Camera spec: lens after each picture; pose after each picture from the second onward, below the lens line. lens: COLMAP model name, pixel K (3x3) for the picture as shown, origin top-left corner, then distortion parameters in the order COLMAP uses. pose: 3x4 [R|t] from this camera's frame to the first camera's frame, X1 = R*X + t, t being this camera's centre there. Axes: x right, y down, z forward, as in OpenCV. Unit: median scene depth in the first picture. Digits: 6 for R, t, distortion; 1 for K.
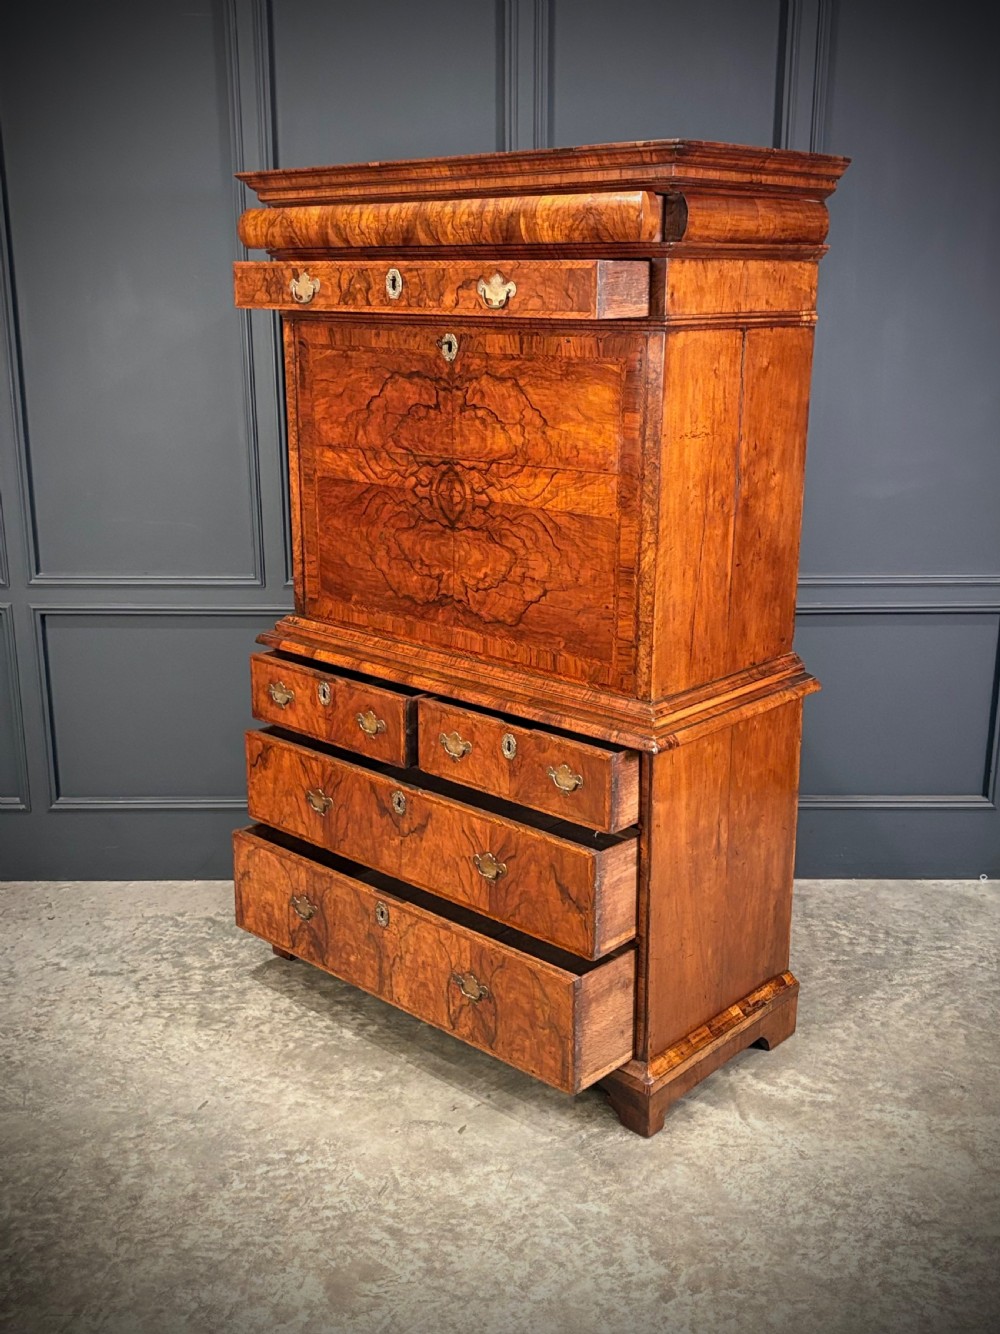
lens RADIAL K [[1426.9, 0, 494.6], [0, 1426.9, 665.5], [0, 0, 1]] dist [0.019629, -0.026243]
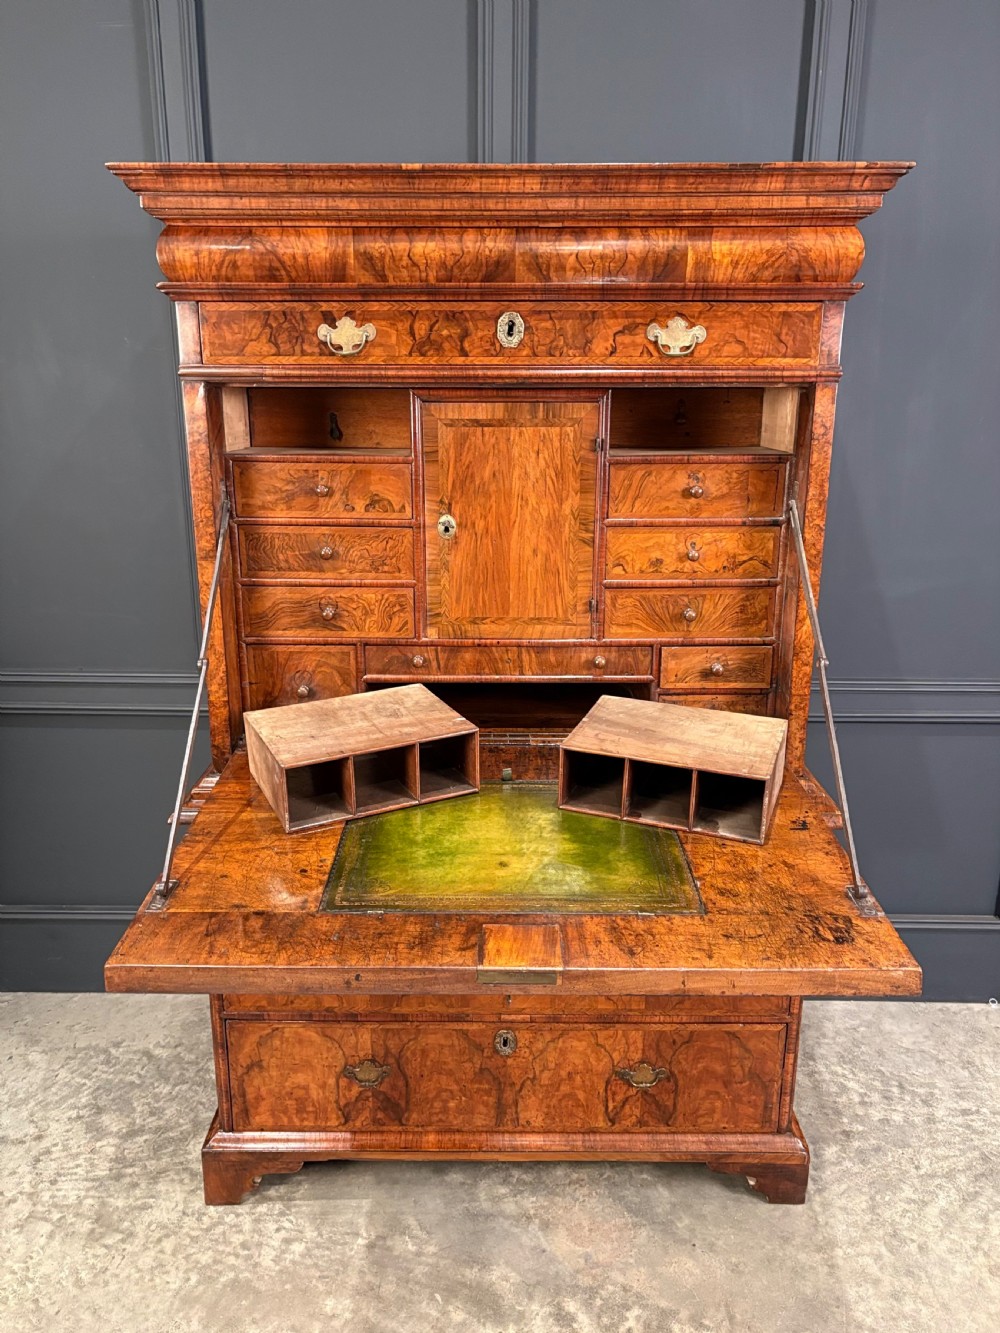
lens RADIAL K [[976.7, 0, 501.3], [0, 976.7, 654.8], [0, 0, 1]] dist [-0.026723, 0.035808]
pose [[0.731844, -0.171677, 0.659494, -0.429933], [0.179452, 0.982141, 0.056529, -0.120423], [-0.657421, 0.076977, 0.749581, 0.609723]]
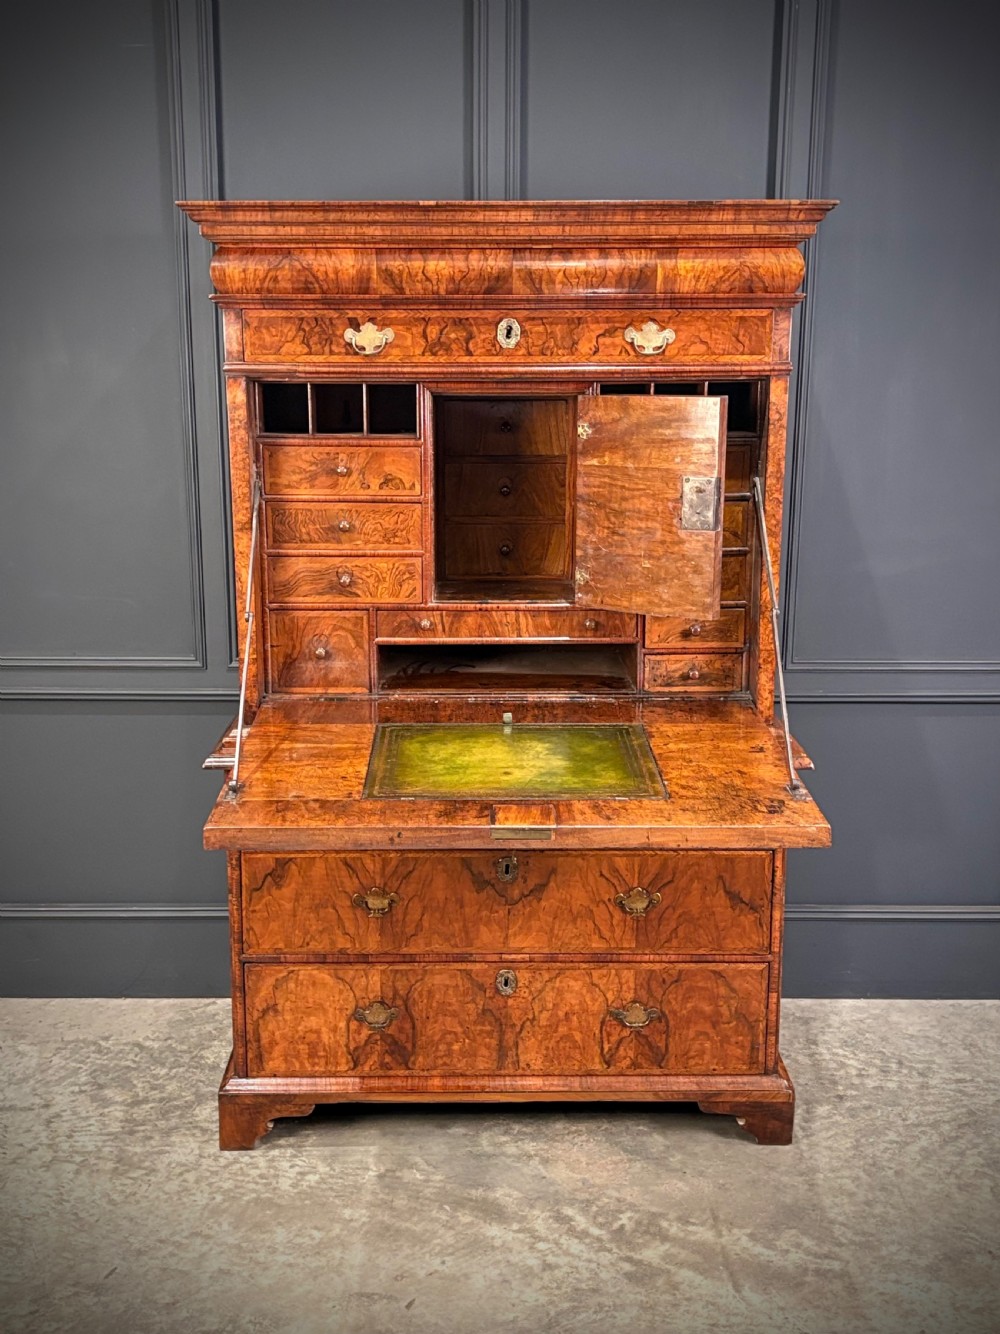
lens RADIAL K [[1426.2, 0, 496.6], [0, 1426.2, 653.5], [0, 0, 1]] dist [0.021459, -0.056299]
pose [[0.721304, -0.139411, 0.678443, -0.710150], [0.184992, 0.982726, 0.005258, -0.066132], [-0.667457, 0.121714, 0.734634, 0.339688]]
